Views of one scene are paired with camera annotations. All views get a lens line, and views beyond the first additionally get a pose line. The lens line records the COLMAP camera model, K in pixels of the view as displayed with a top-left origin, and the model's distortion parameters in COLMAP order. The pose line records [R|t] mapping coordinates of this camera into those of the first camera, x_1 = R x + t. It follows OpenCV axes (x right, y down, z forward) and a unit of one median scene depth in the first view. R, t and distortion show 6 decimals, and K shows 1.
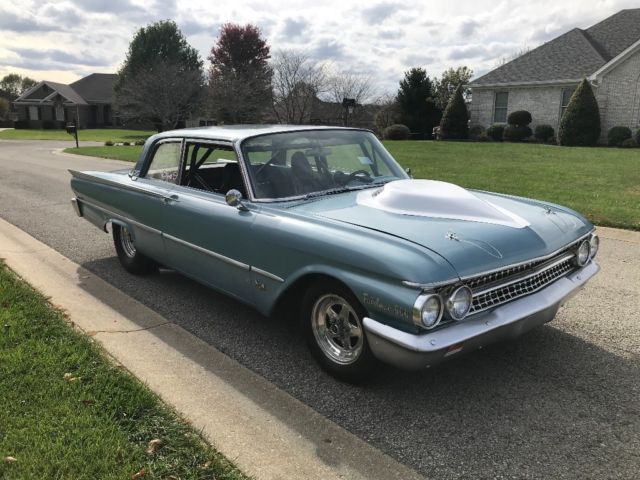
lens RADIAL K [[549.8, 0, 321.6], [0, 549.8, 206.4], [0, 0, 1]] dist [0.048720, 0.003573]
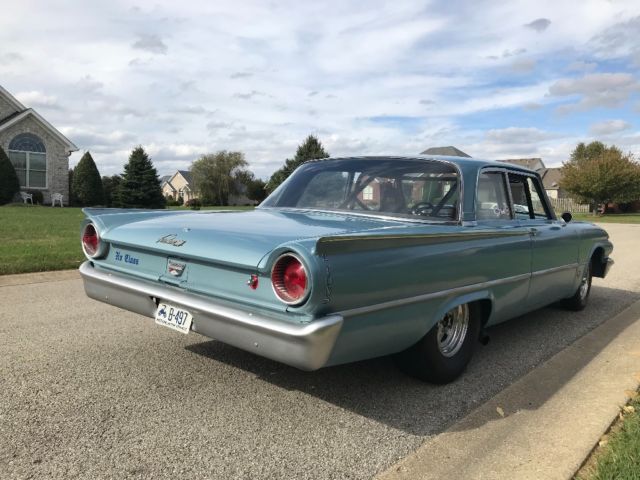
lens RADIAL K [[529.5, 0, 312.3], [0, 529.5, 238.7], [0, 0, 1]] dist [0.017897, -0.004623]
pose [[-0.157721, -0.088972, 0.983467, -0.211256], [0.124888, 0.986138, 0.109242, -0.028585], [-0.979555, 0.140053, -0.144423, 0.289569]]
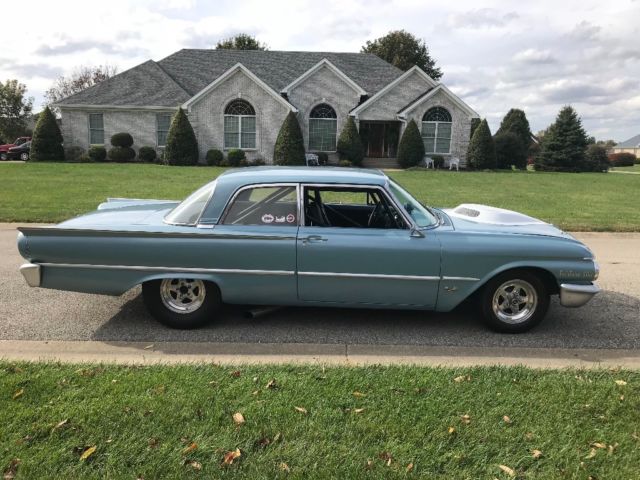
lens RADIAL K [[533.5, 0, 306.5], [0, 533.5, 240.6], [0, 0, 1]] dist [0.052339, -0.001651]
pose [[0.659868, -0.133372, 0.739450, -0.203363], [0.105624, 0.990813, 0.084453, -0.019464], [-0.743921, 0.022376, 0.667893, 0.058046]]
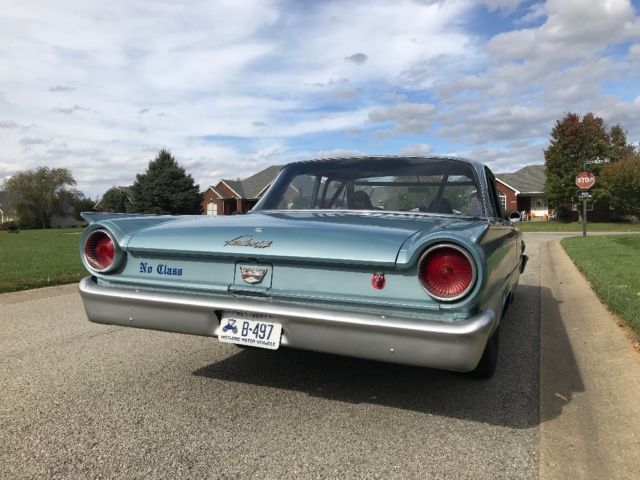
lens RADIAL K [[526.8, 0, 320.0], [0, 526.8, 240.0], [0, 0, 1]] dist [0.007769, 0.003374]
pose [[-0.456848, -0.047690, 0.888265, -0.184966], [0.128292, 0.984590, 0.118844, -0.029671], [-0.880245, 0.168251, -0.443690, 0.335529]]
